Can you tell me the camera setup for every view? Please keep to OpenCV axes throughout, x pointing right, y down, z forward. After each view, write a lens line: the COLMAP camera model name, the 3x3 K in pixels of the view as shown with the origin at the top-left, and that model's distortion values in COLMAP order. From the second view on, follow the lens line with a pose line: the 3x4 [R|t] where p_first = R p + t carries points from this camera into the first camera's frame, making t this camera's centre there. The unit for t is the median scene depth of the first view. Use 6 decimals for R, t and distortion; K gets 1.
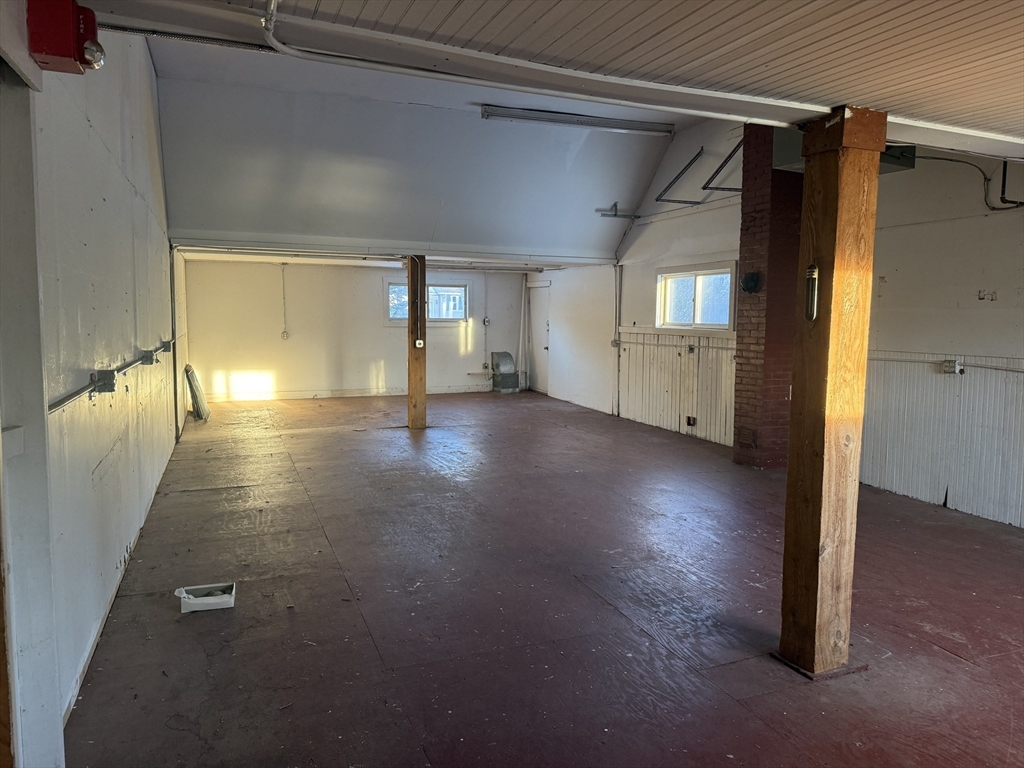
lens RADIAL K [[709.5, 0, 512.0], [0, 709.5, 384.0], [0, 0, 1]] dist [0.062494, -0.074546]
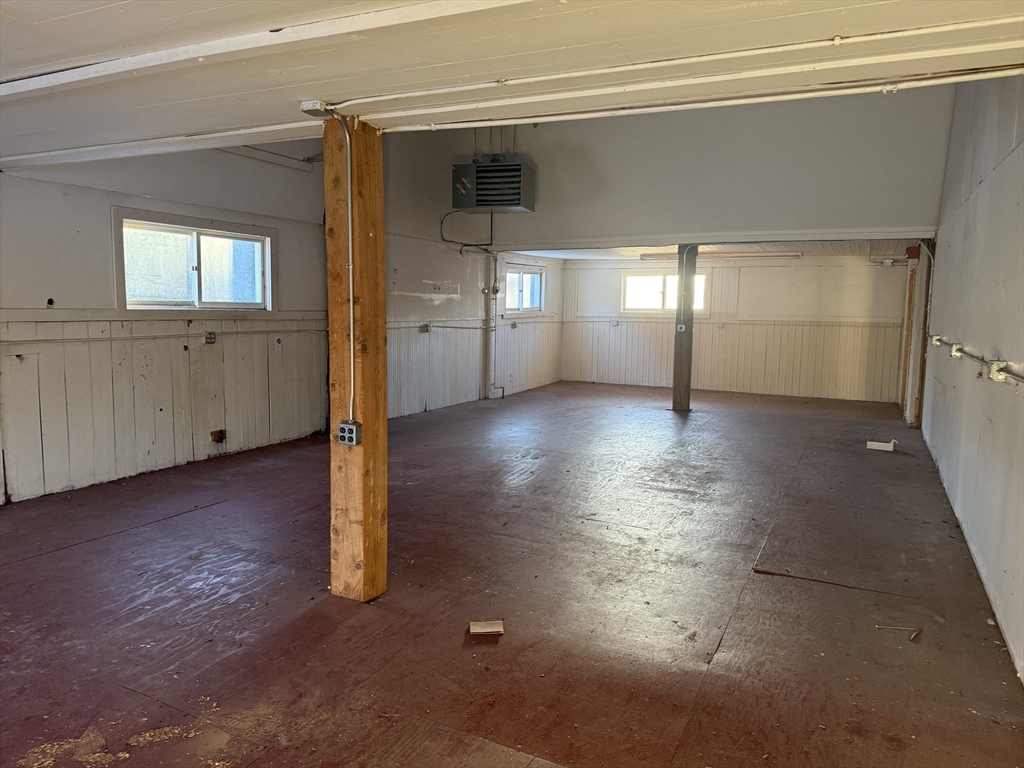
lens RADIAL K [[707.5, 0, 511.6], [0, 707.5, 376.6], [0, 0, 1]] dist [0.067057, -0.079022]
pose [[-0.667156, -0.091408, 0.739288, -0.473410], [0.052289, 0.984248, 0.168883, -0.113382], [-0.743080, 0.151328, -0.651868, 1.219100]]
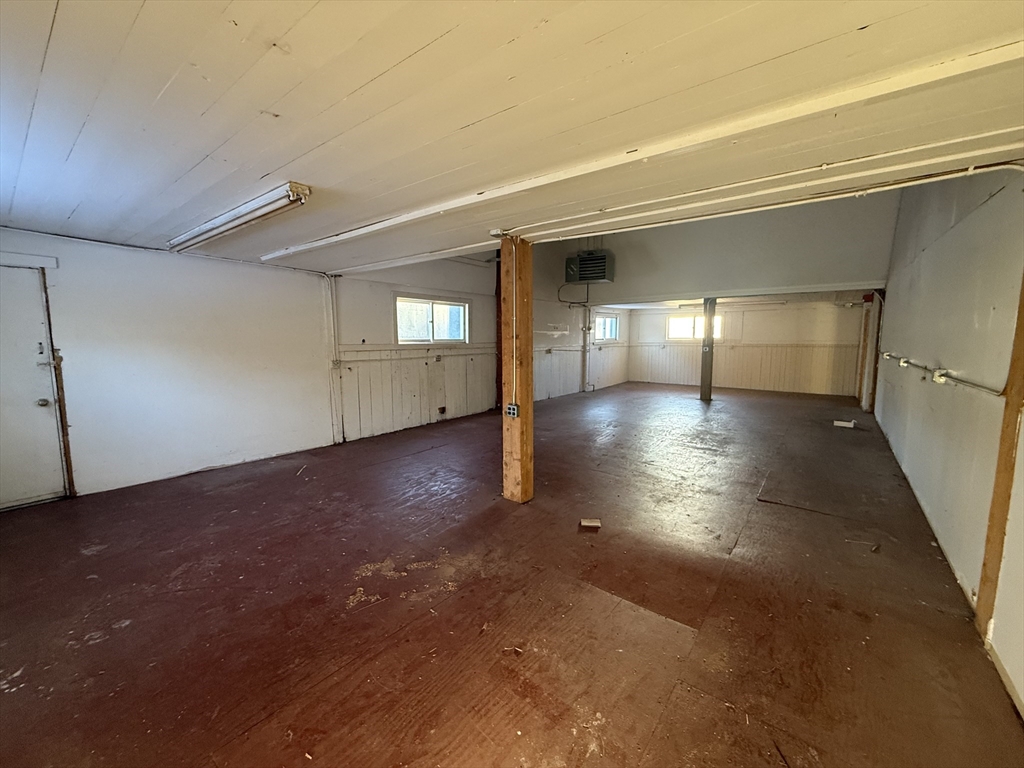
lens RADIAL K [[402.8, 0, 512.7], [0, 402.8, 380.1], [0, 0, 1]] dist [0.002757, 0.000046]
pose [[-0.499412, -0.095434, 0.861092, -0.470981], [0.084668, 0.983781, 0.158136, -0.114386], [-0.862217, 0.151882, -0.483232, 1.224180]]
